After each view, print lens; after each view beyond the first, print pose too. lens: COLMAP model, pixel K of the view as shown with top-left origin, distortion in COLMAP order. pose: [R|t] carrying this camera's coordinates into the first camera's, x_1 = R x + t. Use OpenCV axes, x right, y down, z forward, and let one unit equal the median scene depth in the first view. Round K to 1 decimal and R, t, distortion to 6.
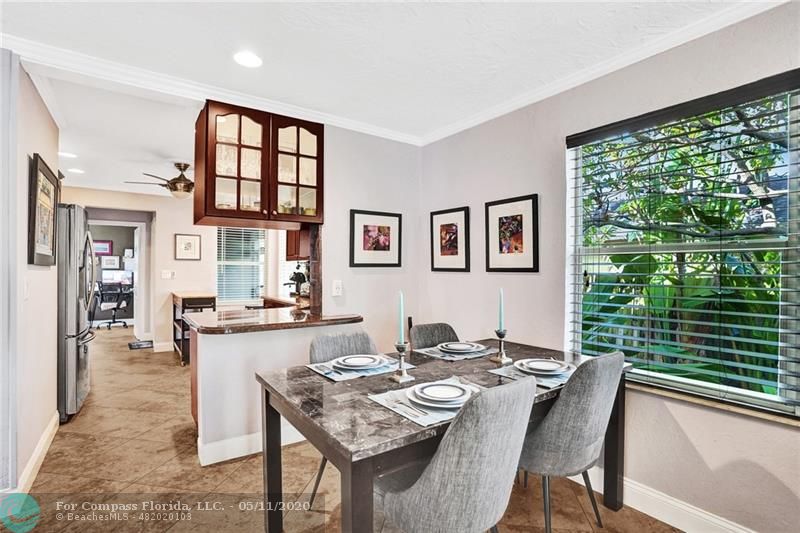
lens RADIAL K [[380.2, 0, 400.0], [0, 380.2, 266.5], [0, 0, 1]] dist [-0.064299, 0.021686]
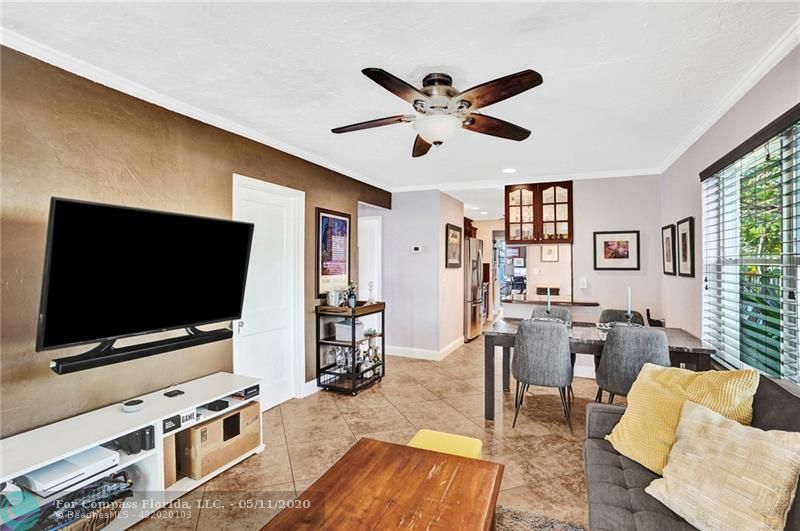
lens RADIAL K [[380.2, 0, 400.0], [0, 380.2, 265.5], [0, 0, 1]] dist [-0.064299, 0.021686]
pose [[0.490815, 0.005927, -0.871244, 0.826889], [0.002212, 0.999965, 0.008049, -0.032343], [0.871261, -0.005878, 0.490784, -0.417407]]
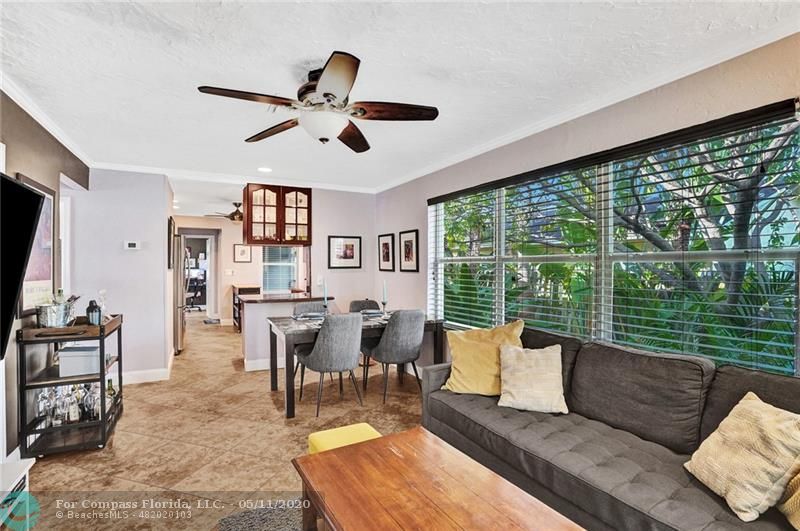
lens RADIAL K [[376.8, 0, 397.7], [0, 376.8, 267.3], [0, 0, 1]] dist [-0.053461, 0.000380]
pose [[0.991074, -0.001627, -0.133305, 0.437517], [0.003181, 0.999929, 0.011445, -0.025379], [0.133277, -0.011767, 0.991009, -0.705017]]
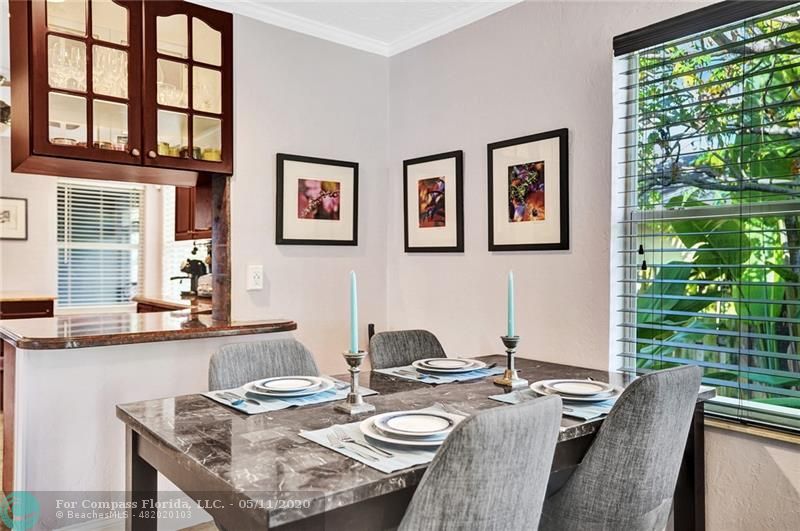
lens RADIAL K [[590.4, 0, 395.5], [0, 590.4, 262.5], [0, 0, 1]] dist [0.018348, 0.005397]
pose [[0.998199, 0.000558, 0.059993, 0.008009], [-0.000840, 0.999989, 0.004681, 0.028260], [-0.059990, -0.004723, 0.998188, 0.002030]]
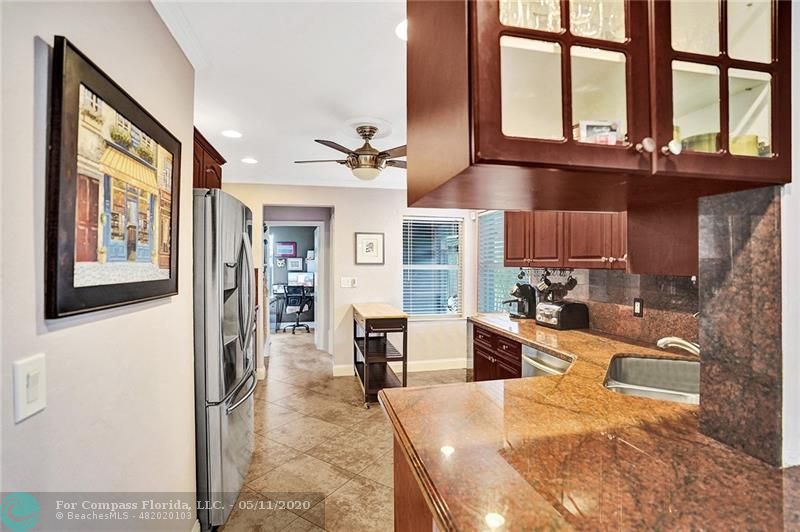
lens RADIAL K [[370.2, 0, 397.2], [0, 370.2, 261.0], [0, 0, 1]] dist [-0.037970, 0.000821]
pose [[0.914085, -0.007208, -0.405459, -0.389338], [0.007686, 0.999970, -0.000449, -0.049519], [0.405451, -0.002706, 0.914113, 0.600632]]
